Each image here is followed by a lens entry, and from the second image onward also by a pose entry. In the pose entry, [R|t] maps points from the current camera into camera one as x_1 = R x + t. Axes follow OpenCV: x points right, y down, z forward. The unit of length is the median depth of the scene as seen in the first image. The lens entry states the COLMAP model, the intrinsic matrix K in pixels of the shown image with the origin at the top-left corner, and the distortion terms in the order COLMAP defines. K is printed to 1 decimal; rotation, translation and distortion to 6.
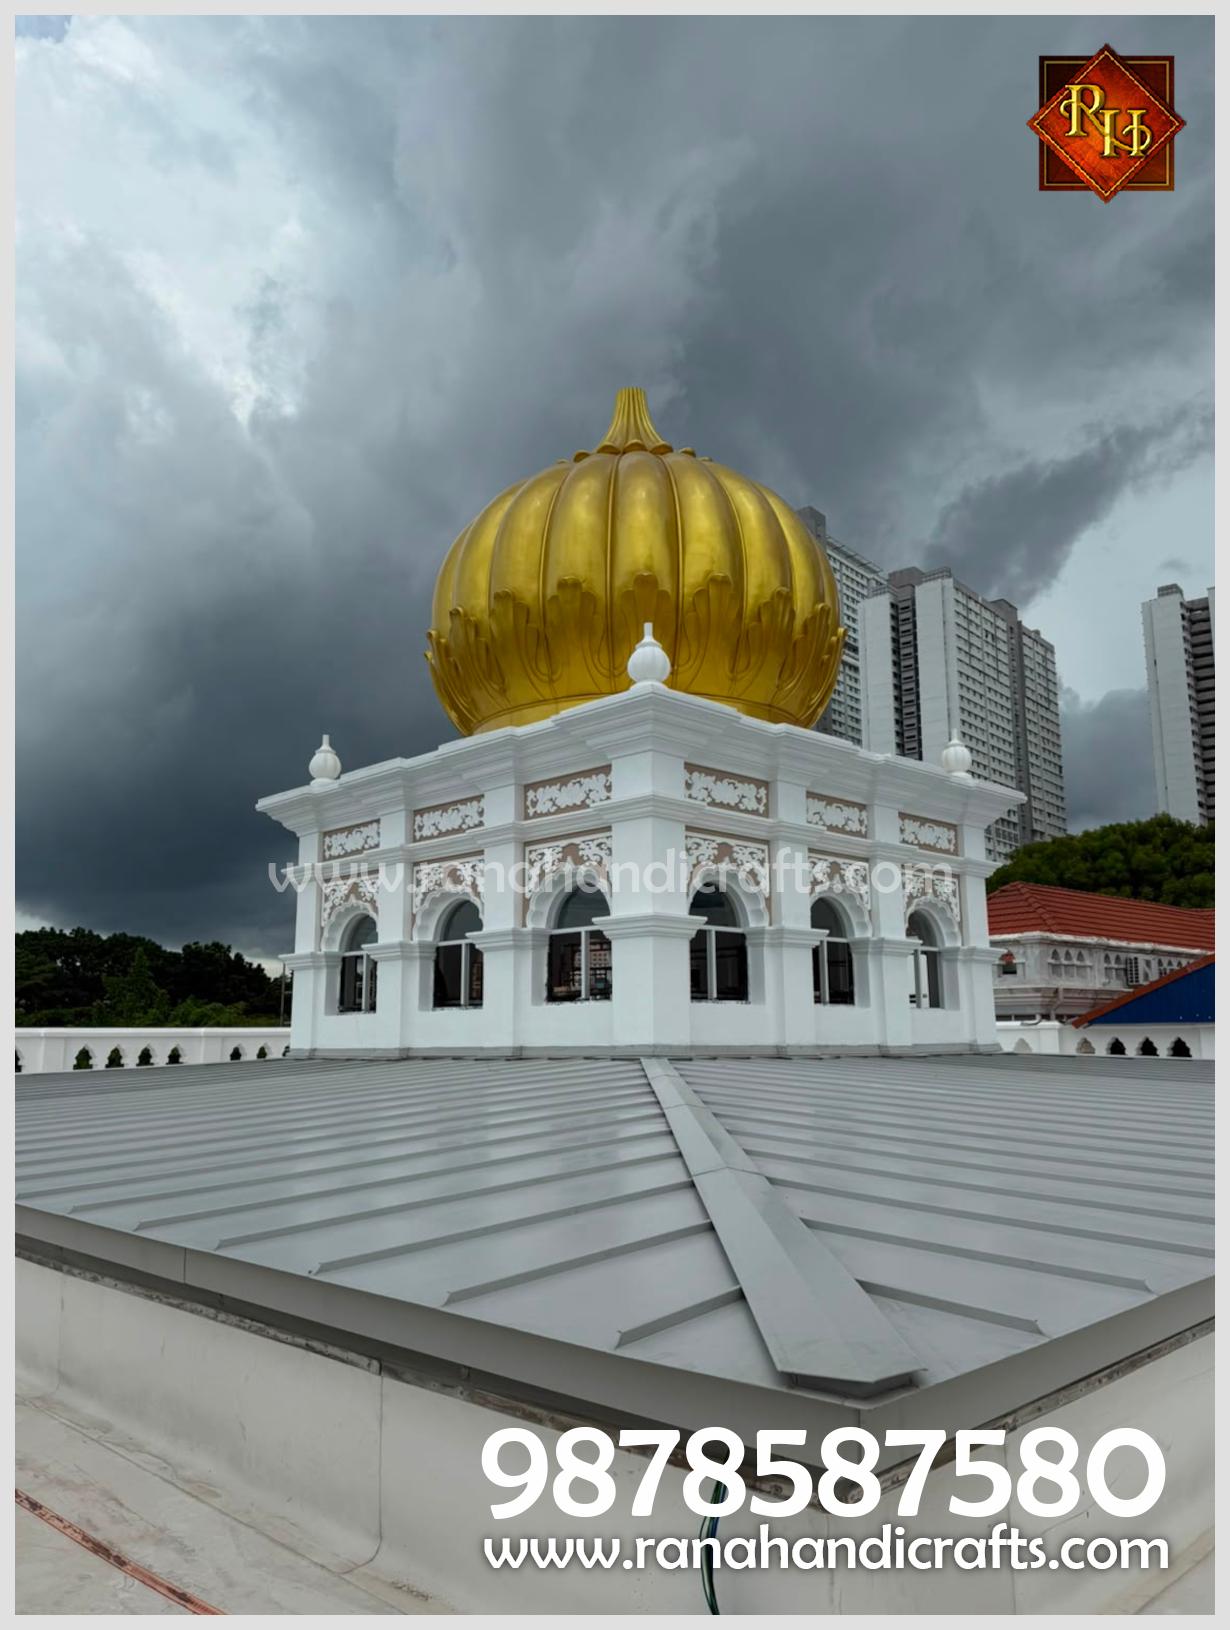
lens RADIAL K [[1192.0, 0, 609.1], [0, 1192.0, 843.0], [0, 0, 1]] dist [0.149379, -0.246086]
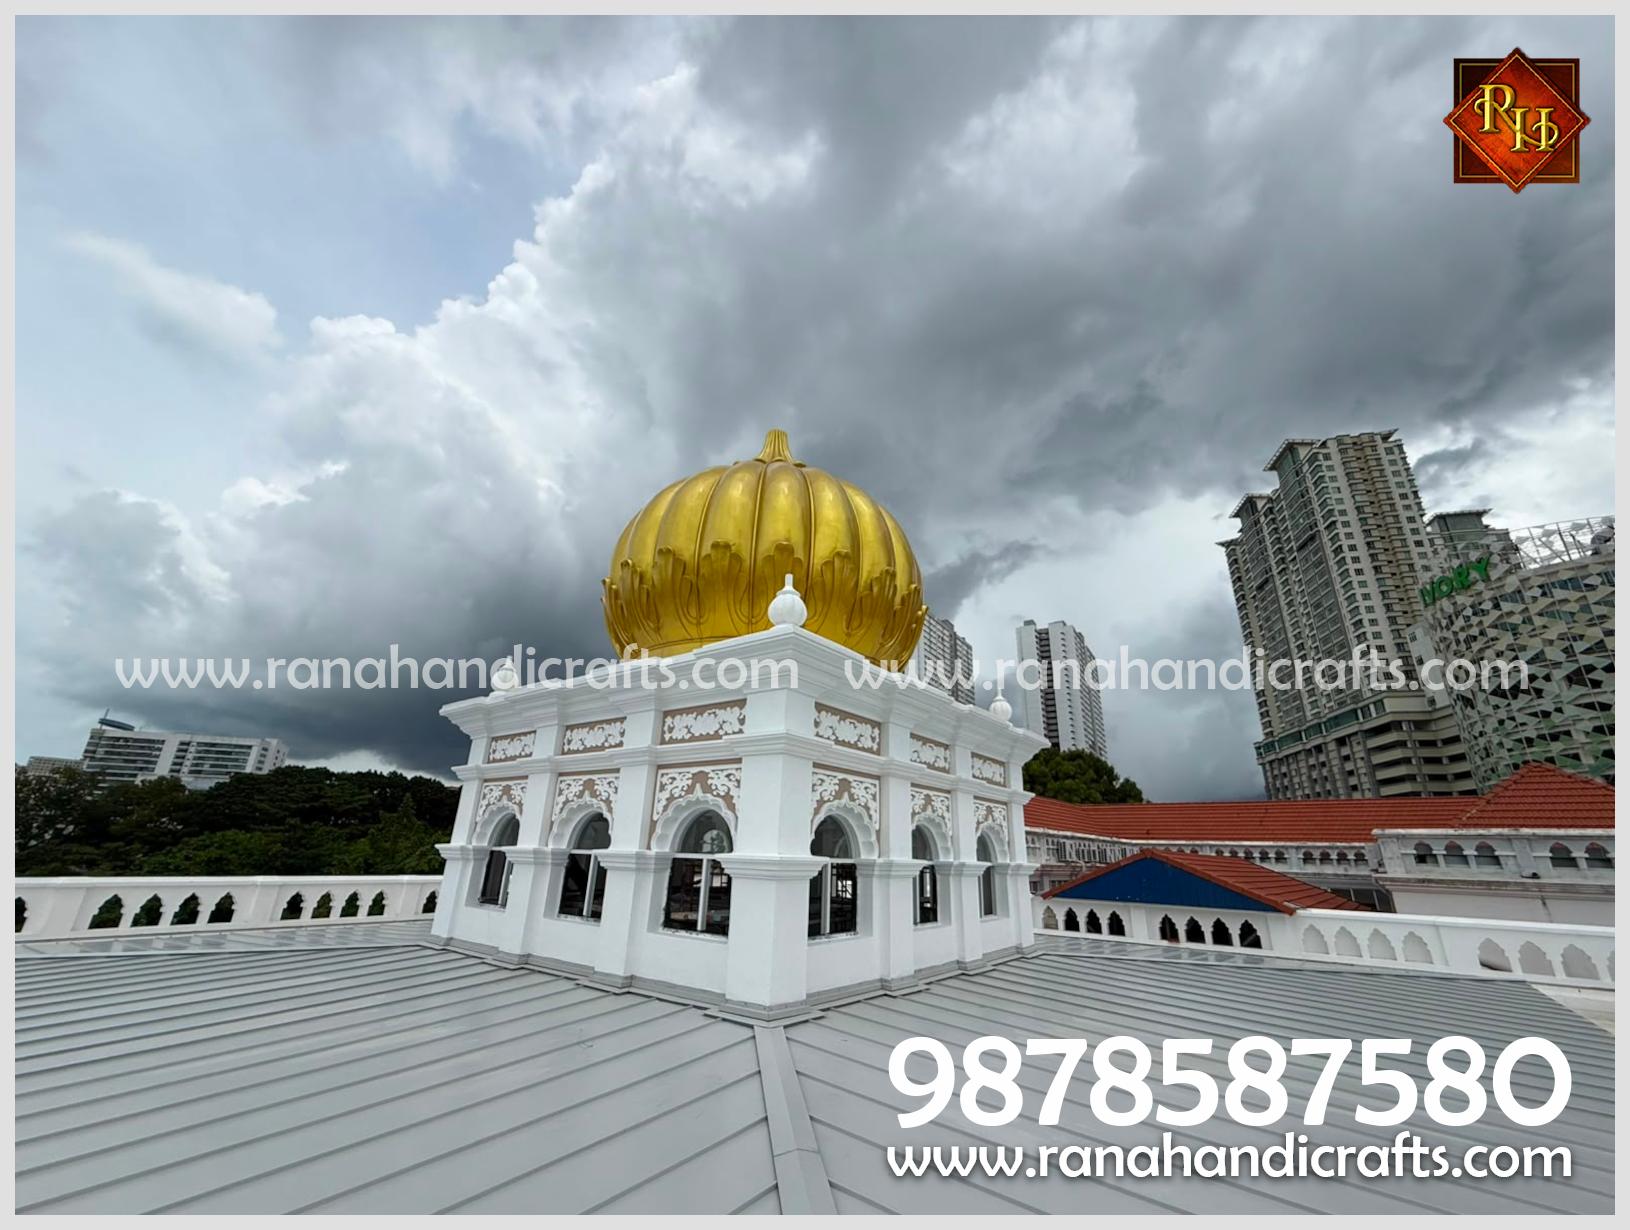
lens RADIAL K [[652.2, 0, 812.3], [0, 652.2, 617.9], [0, 0, 1]] dist [-0.000458, 0.000358]
pose [[0.990352, 0.083804, 0.110359, -0.009431], [-0.062520, 0.980960, -0.183869, -0.031931], [-0.123667, 0.175196, 0.976736, 0.390863]]
